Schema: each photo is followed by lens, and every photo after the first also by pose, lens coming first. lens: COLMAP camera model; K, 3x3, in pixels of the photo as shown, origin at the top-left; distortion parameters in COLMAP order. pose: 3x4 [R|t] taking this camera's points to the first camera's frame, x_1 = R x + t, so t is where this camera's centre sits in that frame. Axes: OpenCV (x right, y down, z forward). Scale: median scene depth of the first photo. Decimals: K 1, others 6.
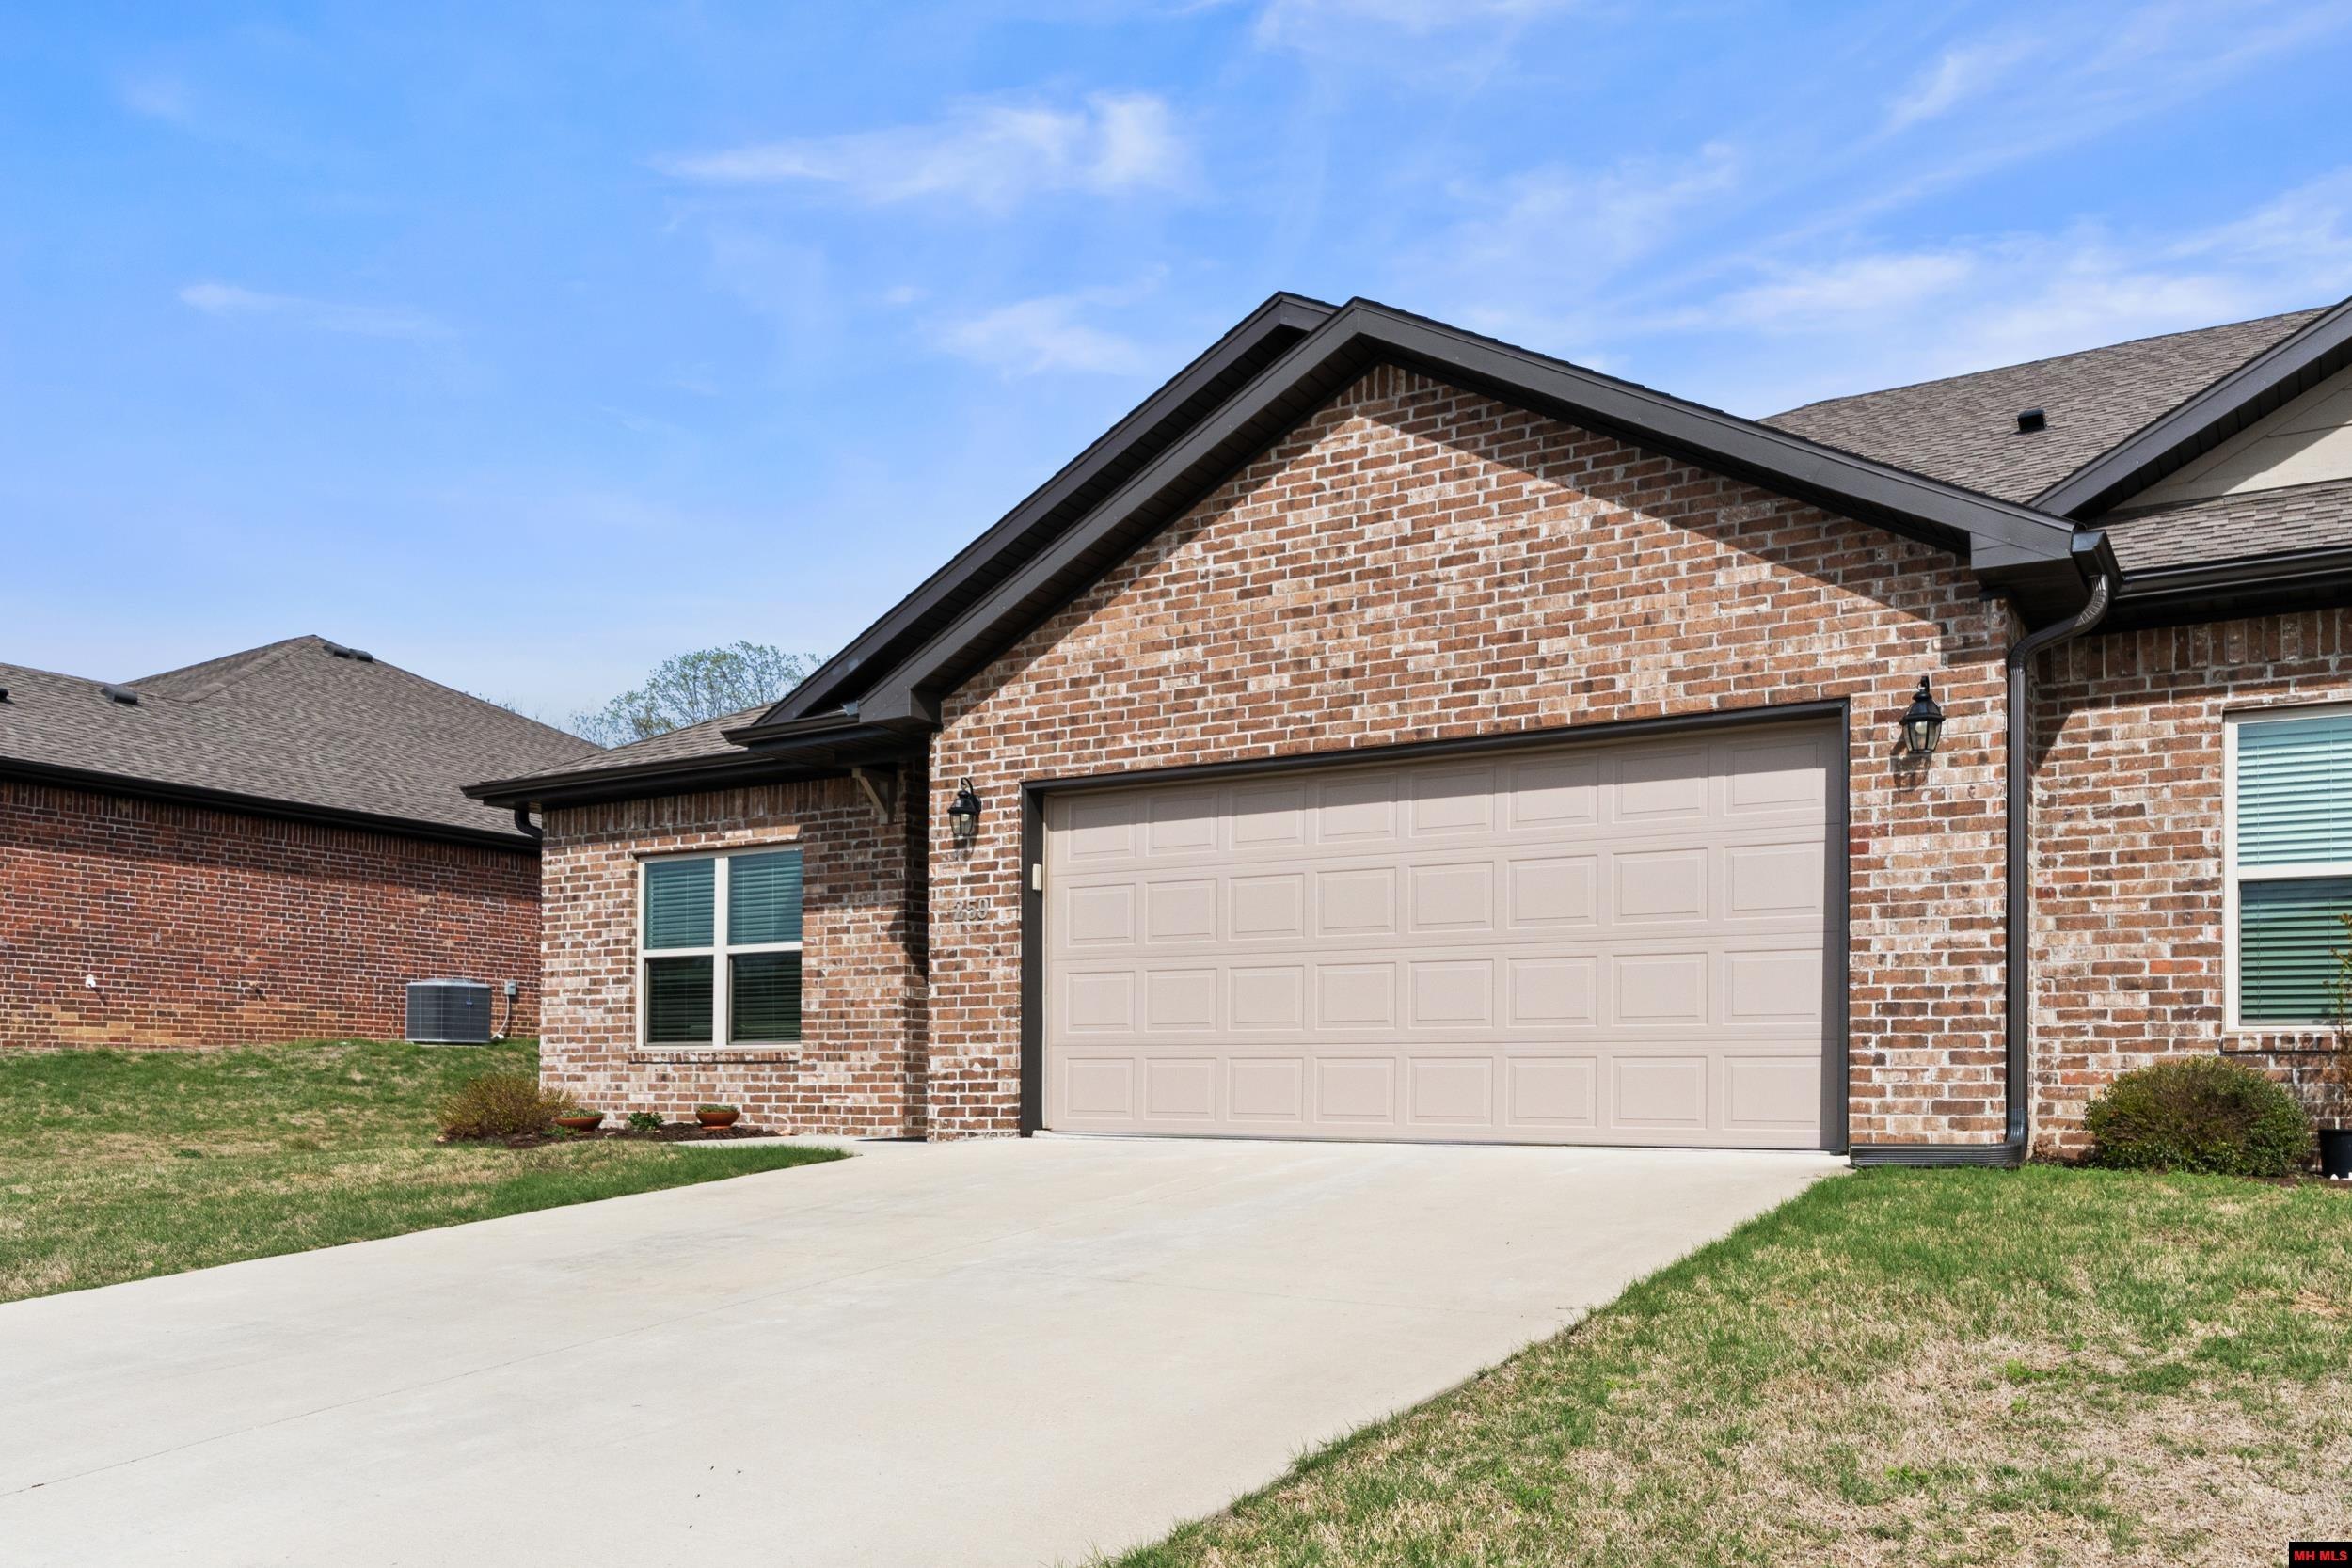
lens RADIAL K [[1865.4, 0, 1175.8], [0, 1865.4, 1069.7], [0, 0, 1]] dist [-0.001037, -0.000360]
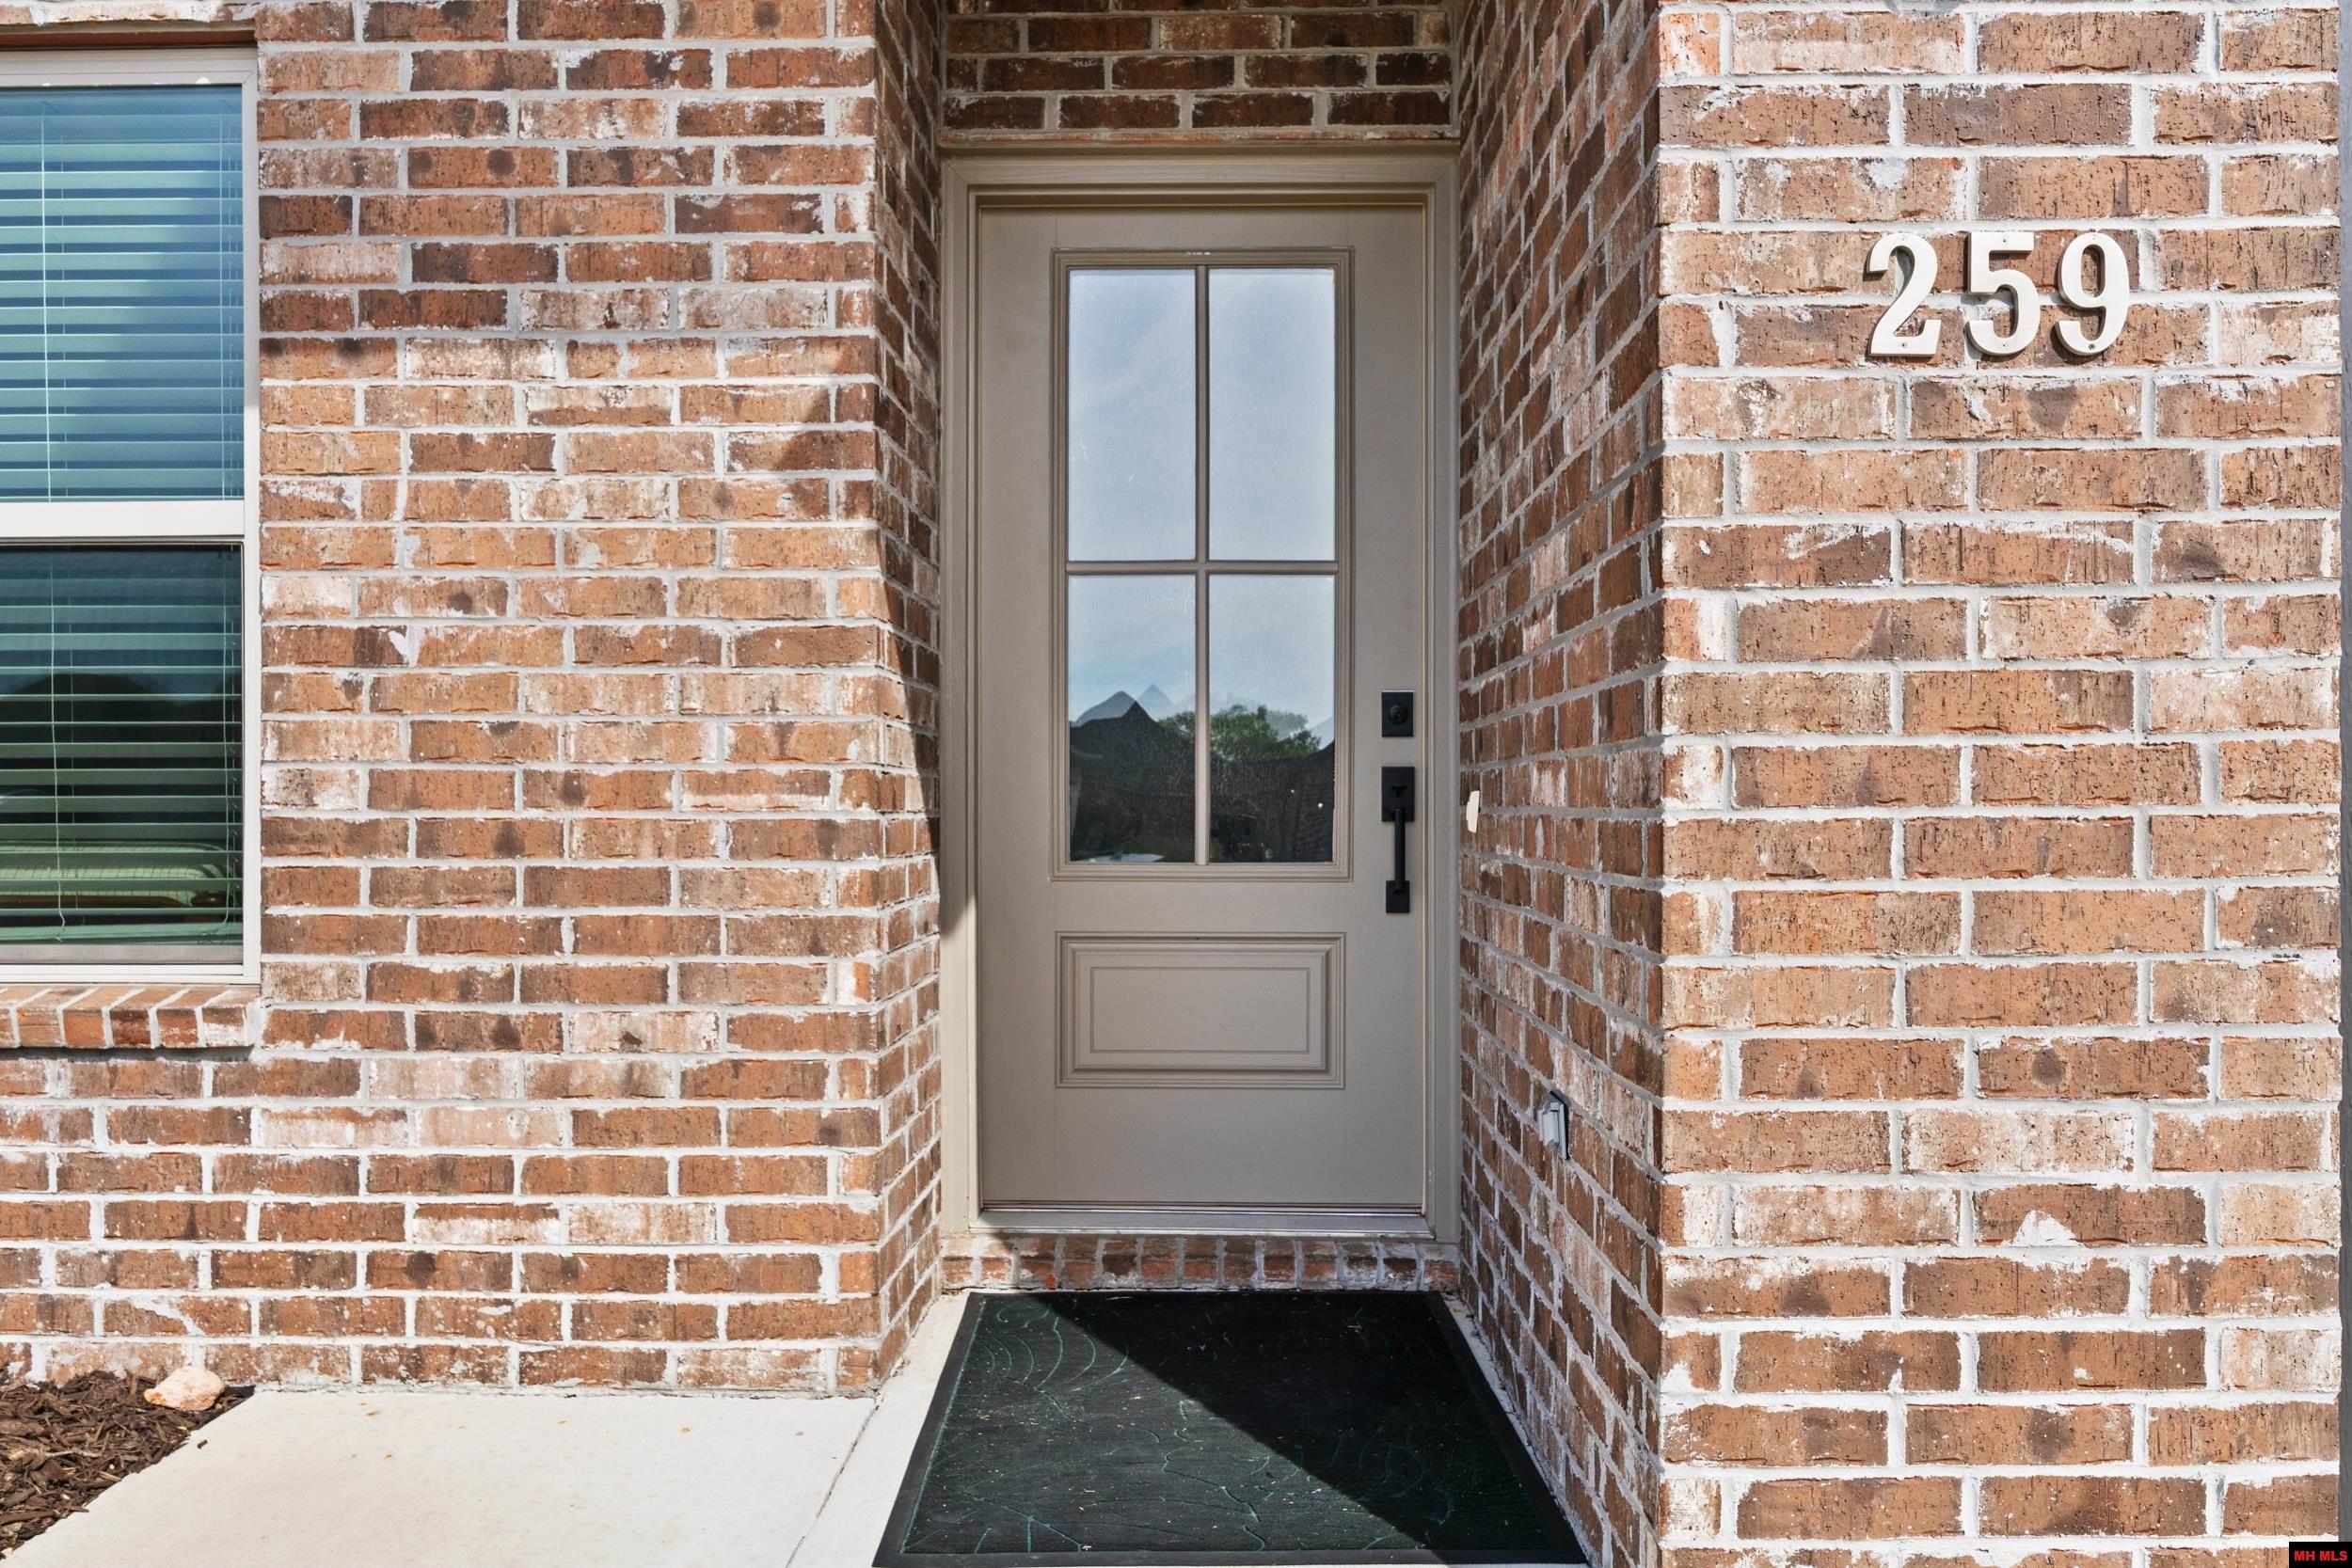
lens RADIAL K [[1813.2, 0, 1177.9], [0, 1813.2, 822.2], [0, 0, 1]] dist [-0.000621, 0.001100]
pose [[0.857469, -0.010133, 0.514436, -0.252678], [-0.002814, 0.999699, 0.024382, -0.042132], [-0.514528, -0.022354, 0.857182, 0.886223]]
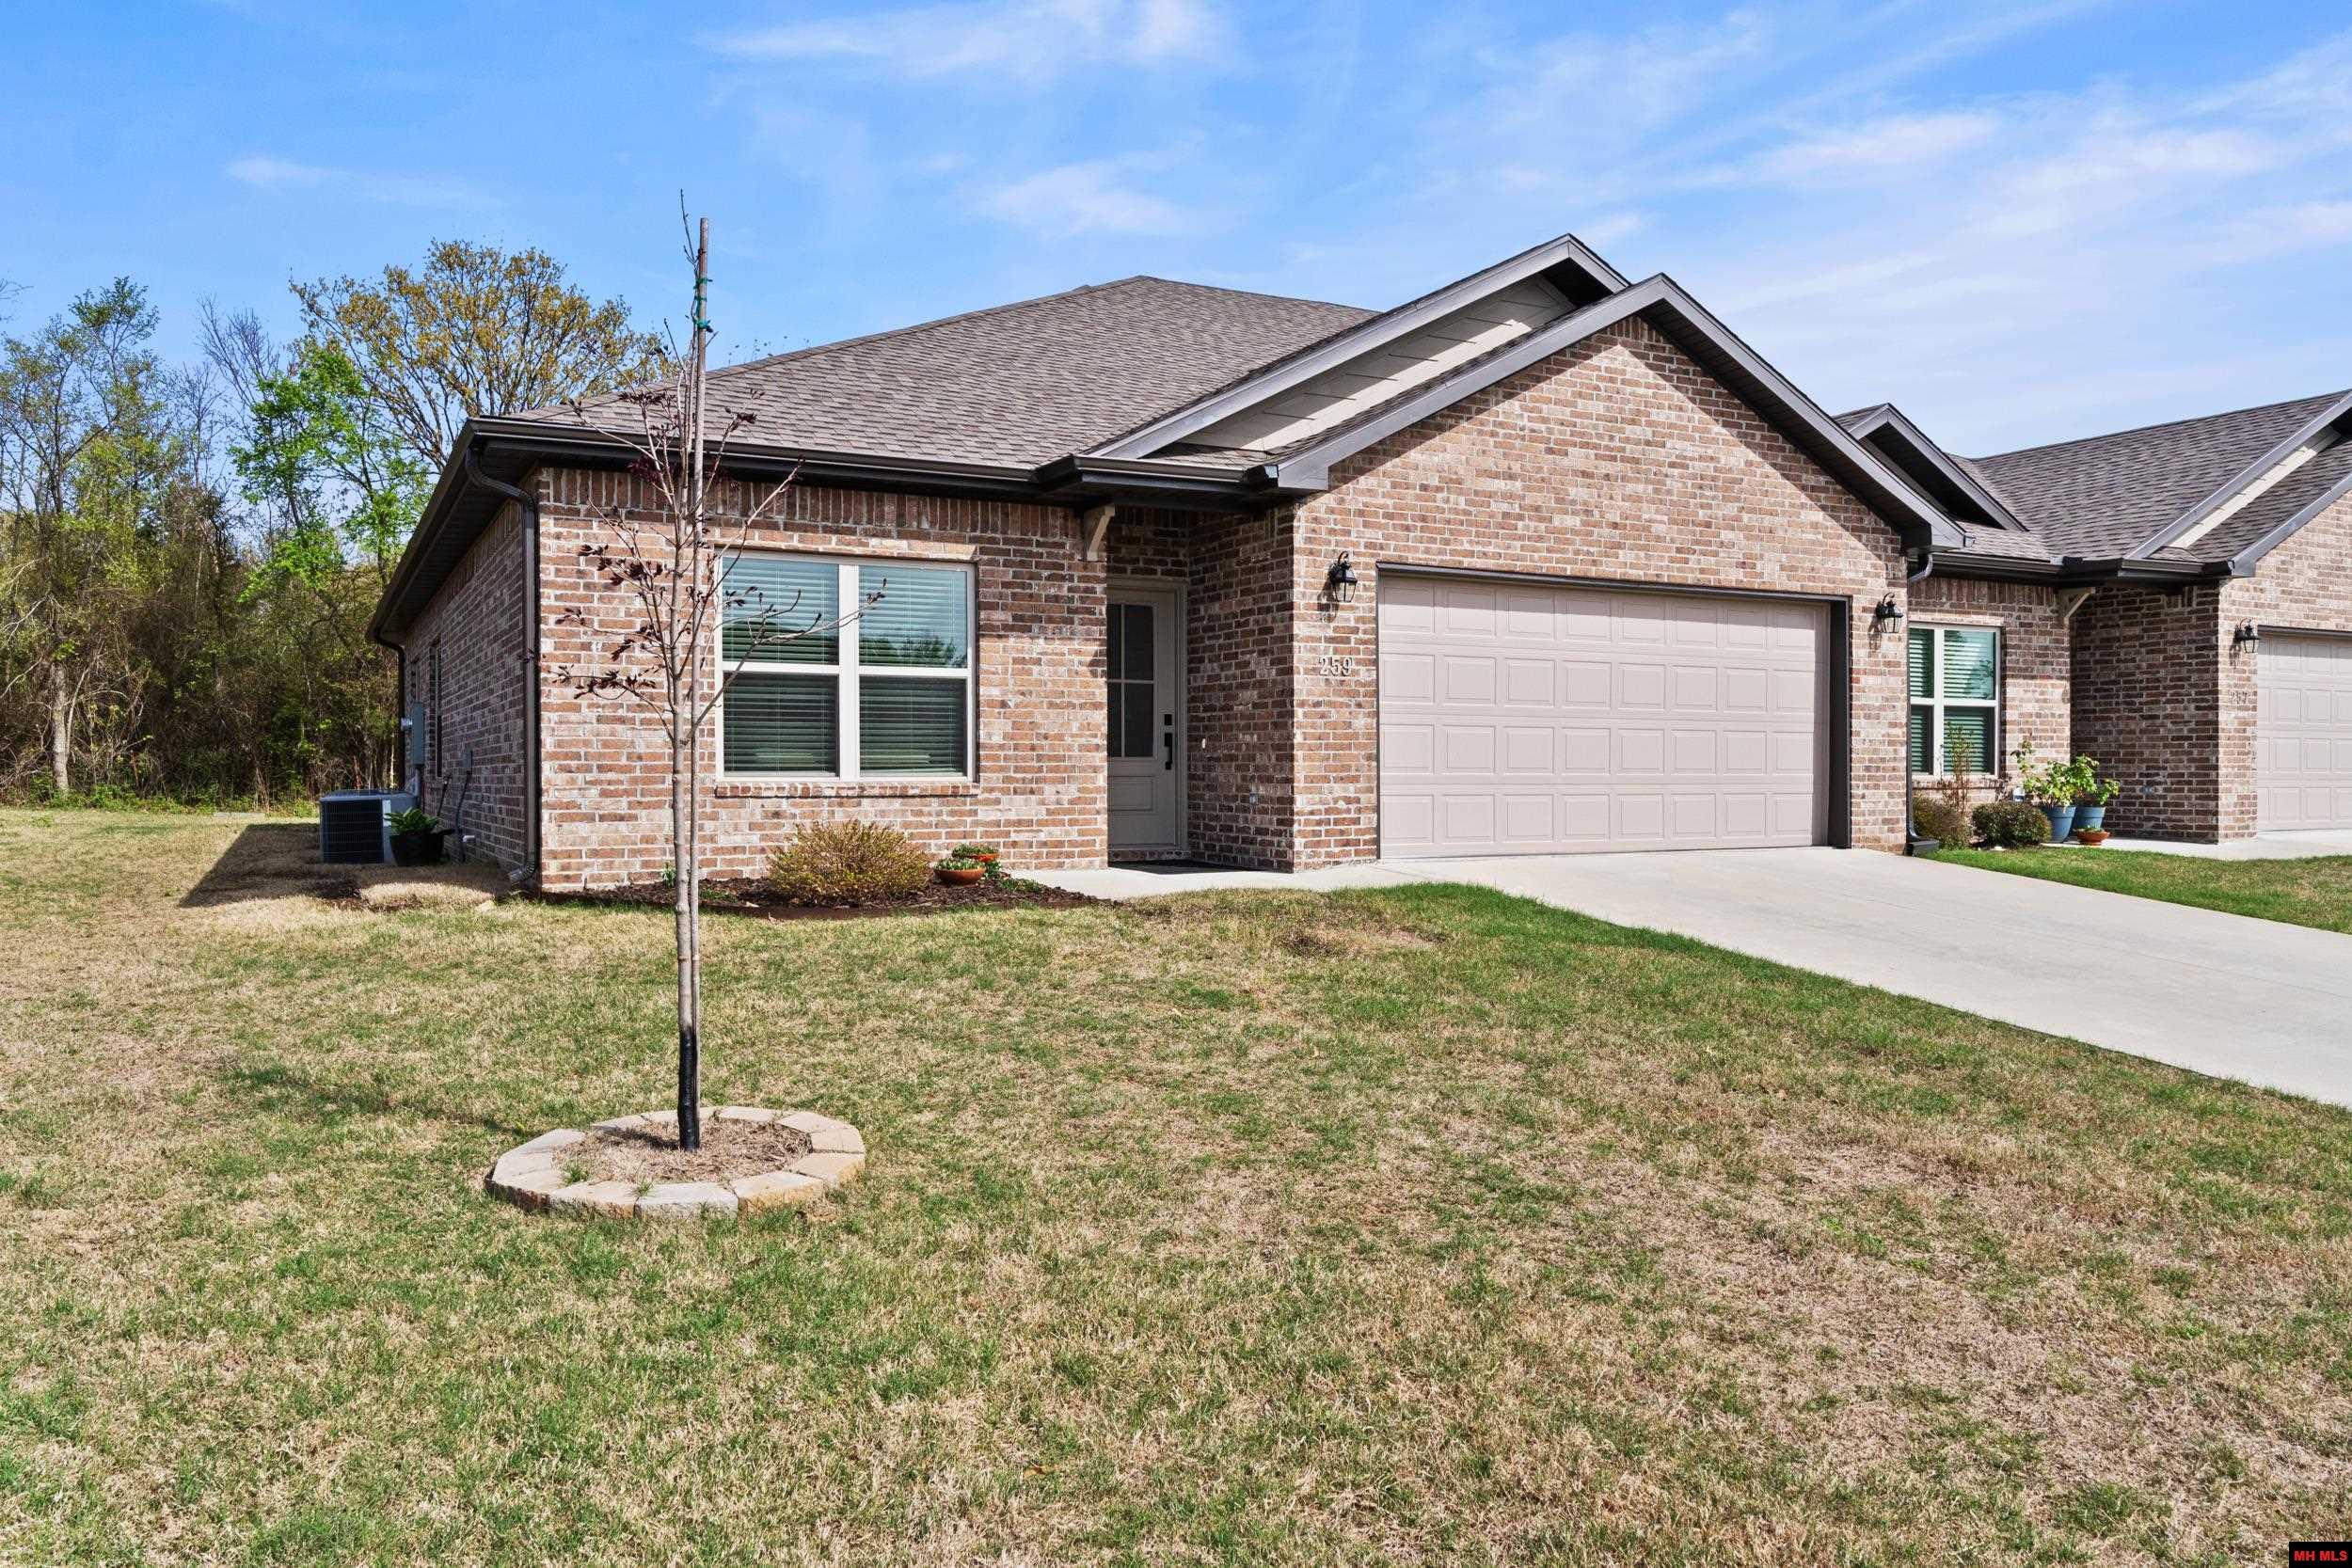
lens RADIAL K [[1679.2, 0, 1176.0], [0, 1679.2, 784.0], [0, 0, 1]] dist [0.001016, 0.000255]
pose [[0.499958, -0.015507, 0.865911, -1.036759], [-0.010737, 0.999652, 0.024102, -0.037046], [-0.865983, -0.021348, 0.499617, 0.561612]]
